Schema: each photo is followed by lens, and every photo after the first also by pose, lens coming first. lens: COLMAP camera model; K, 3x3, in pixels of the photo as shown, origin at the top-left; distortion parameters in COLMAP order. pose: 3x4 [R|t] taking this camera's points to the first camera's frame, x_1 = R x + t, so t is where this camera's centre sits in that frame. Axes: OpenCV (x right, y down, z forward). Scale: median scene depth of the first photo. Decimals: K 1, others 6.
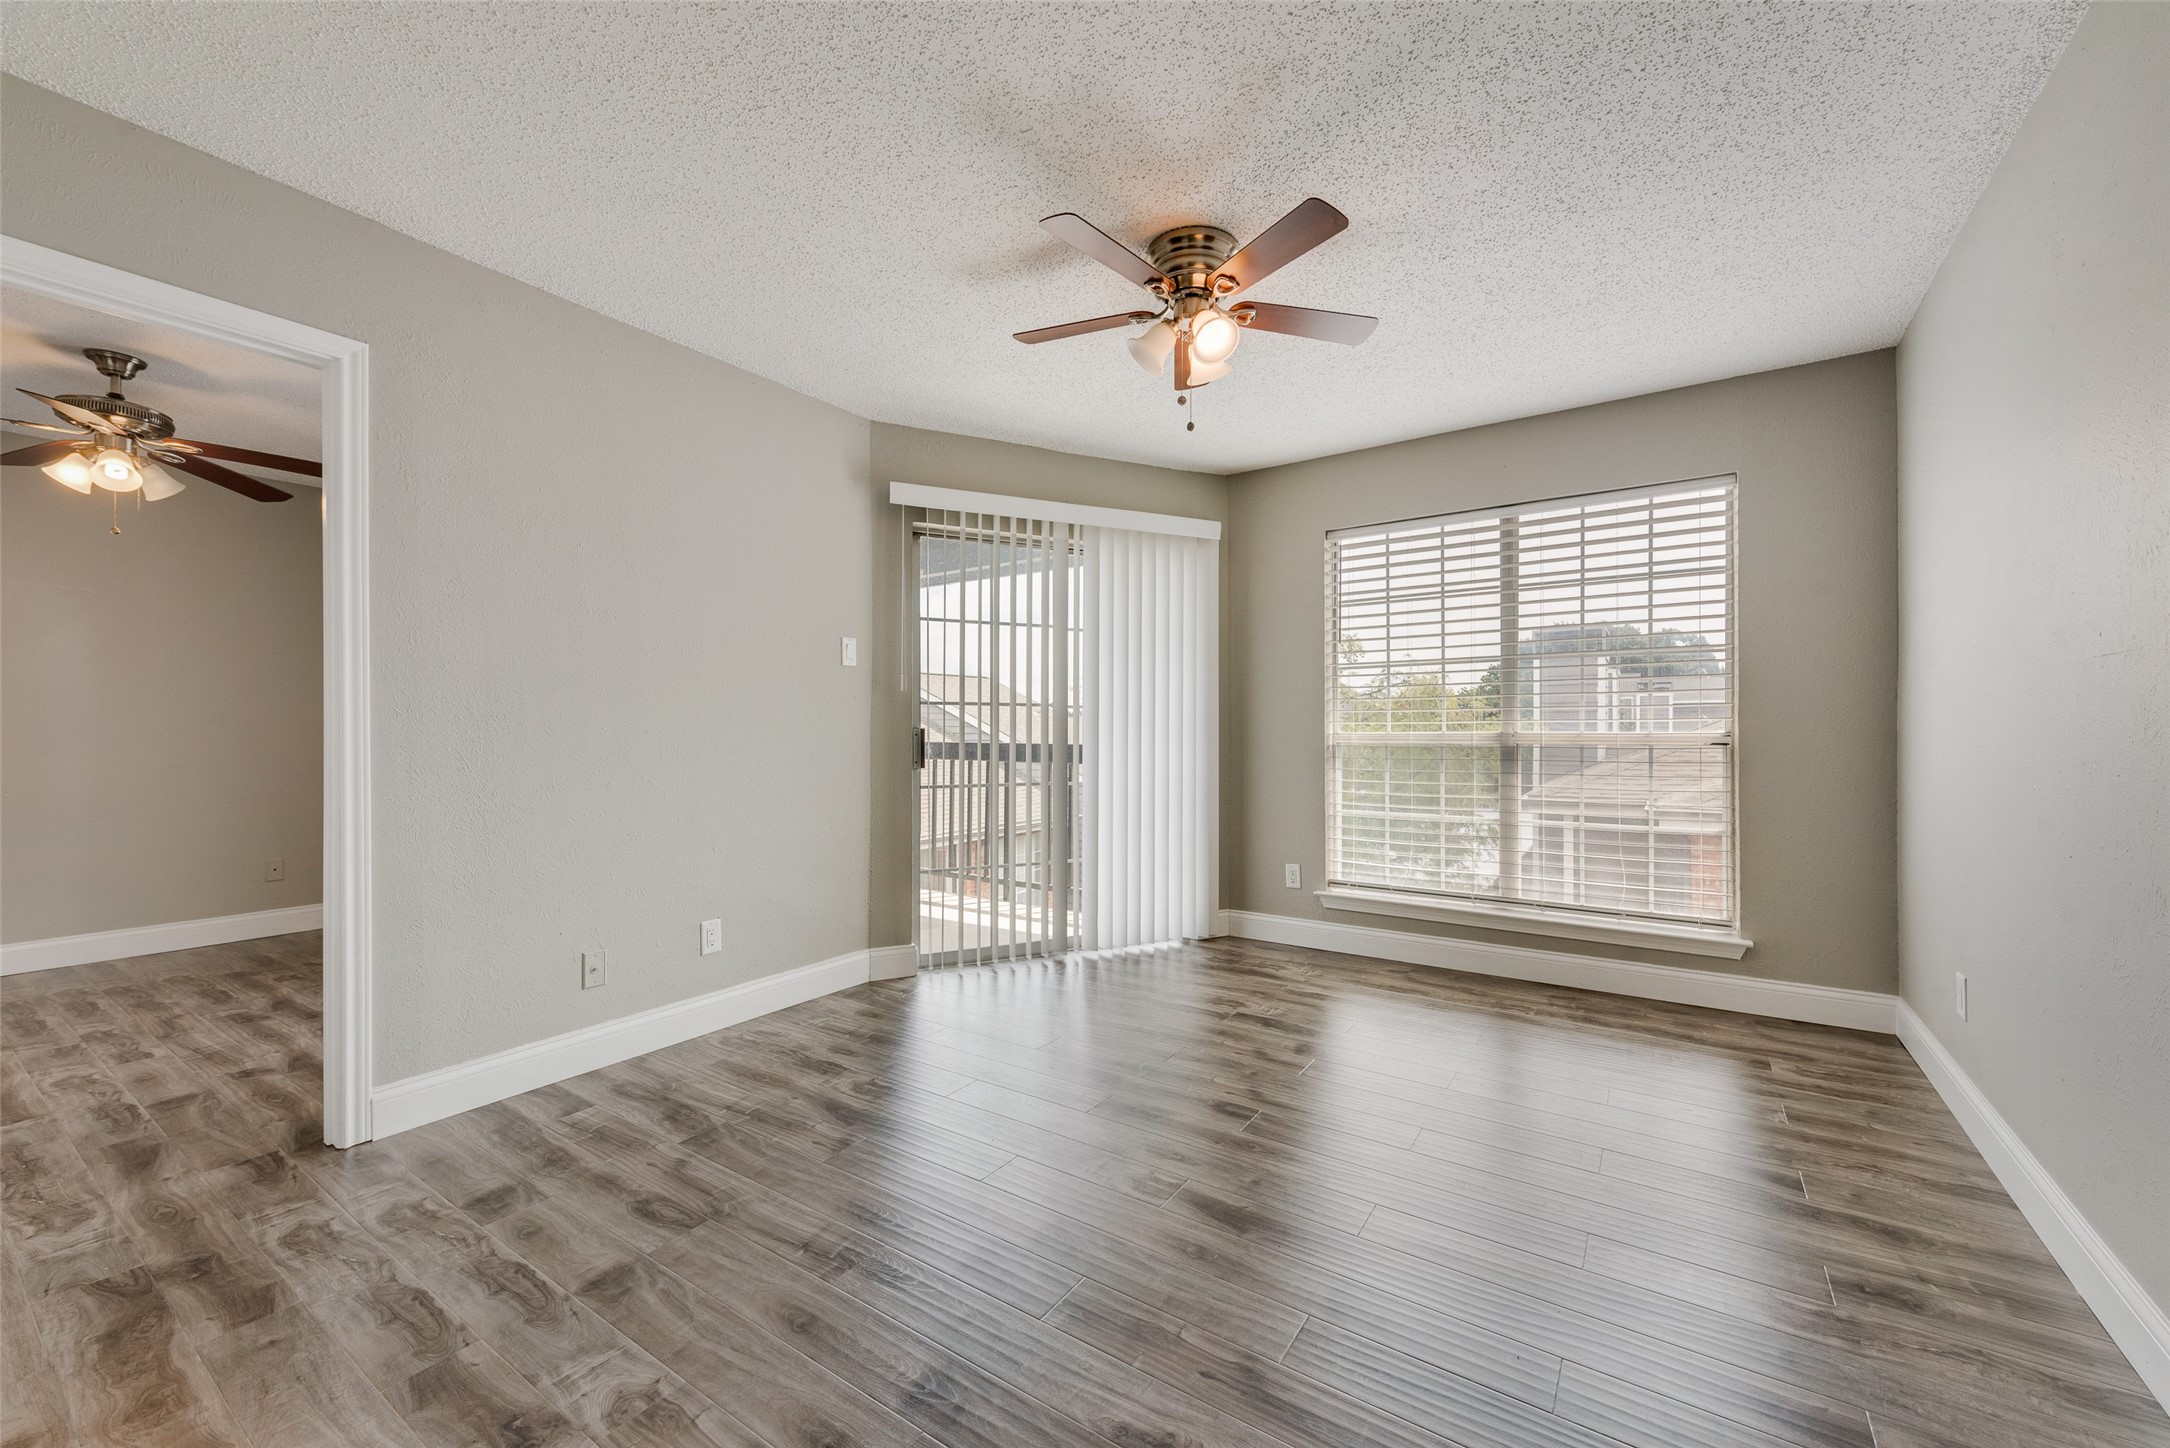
lens RADIAL K [[848.6, 0, 1092.5], [0, 848.6, 733.4], [0, 0, 1]] dist [0.000135, -0.000310]
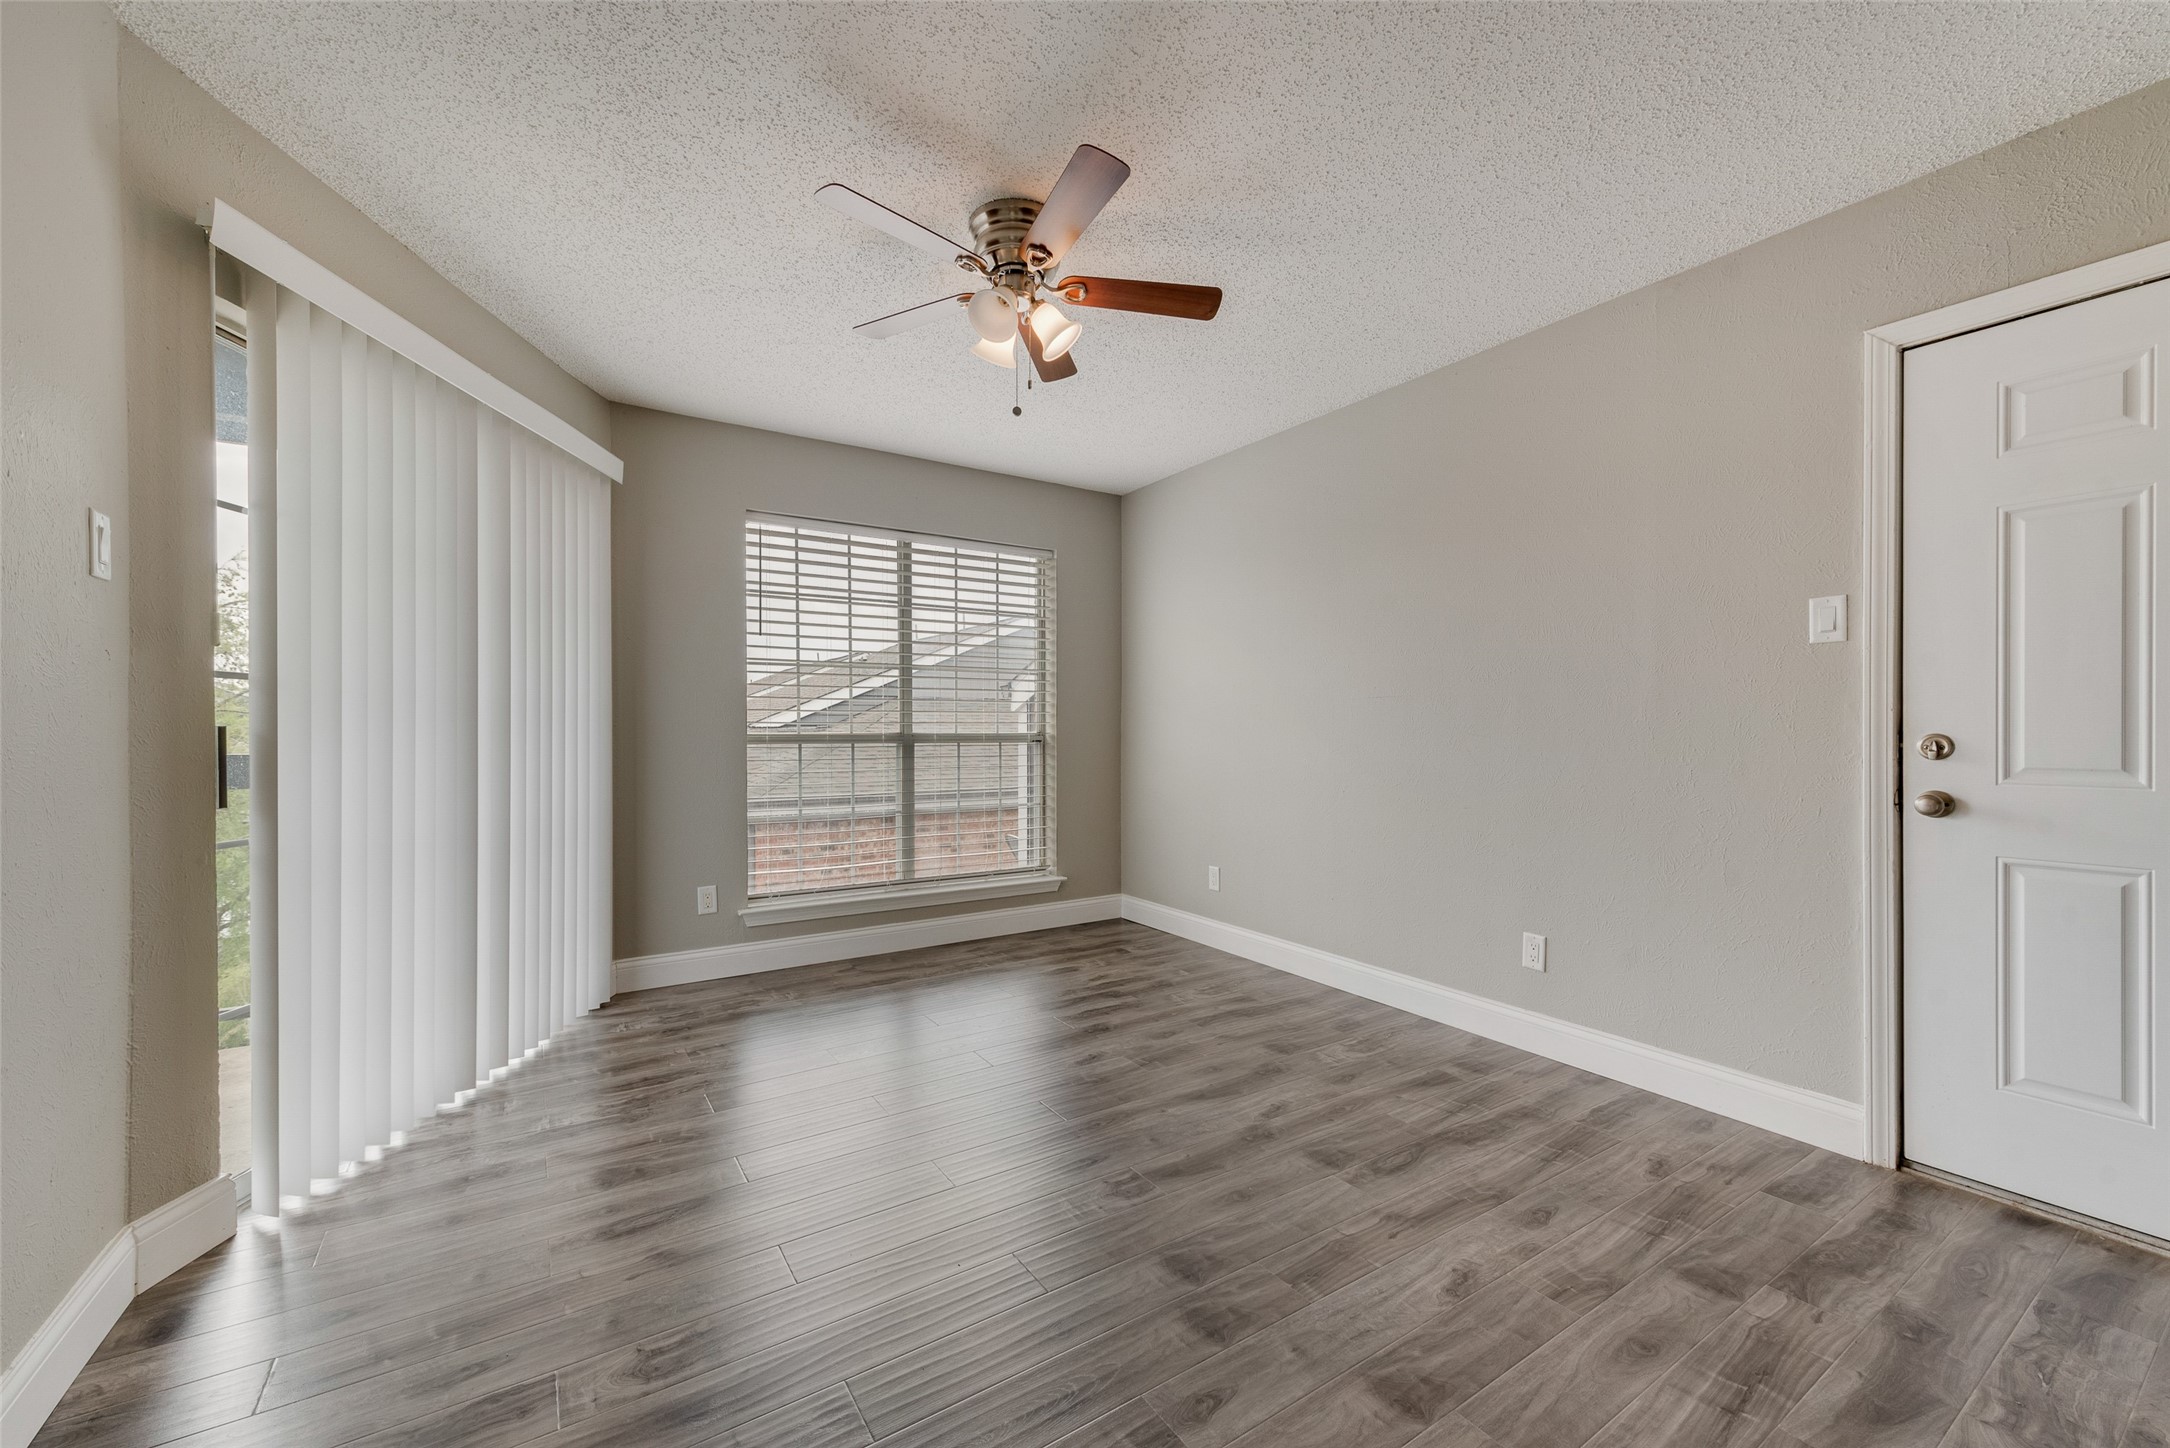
lens RADIAL K [[848.6, 0, 1092.5], [0, 848.6, 733.4], [0, 0, 1]] dist [0.000135, -0.000310]
pose [[0.367029, -0.003083, 0.930204, -0.478004], [0.002903, 0.999993, 0.002169, -0.002009], [-0.930205, 0.001905, 0.367035, 0.363619]]
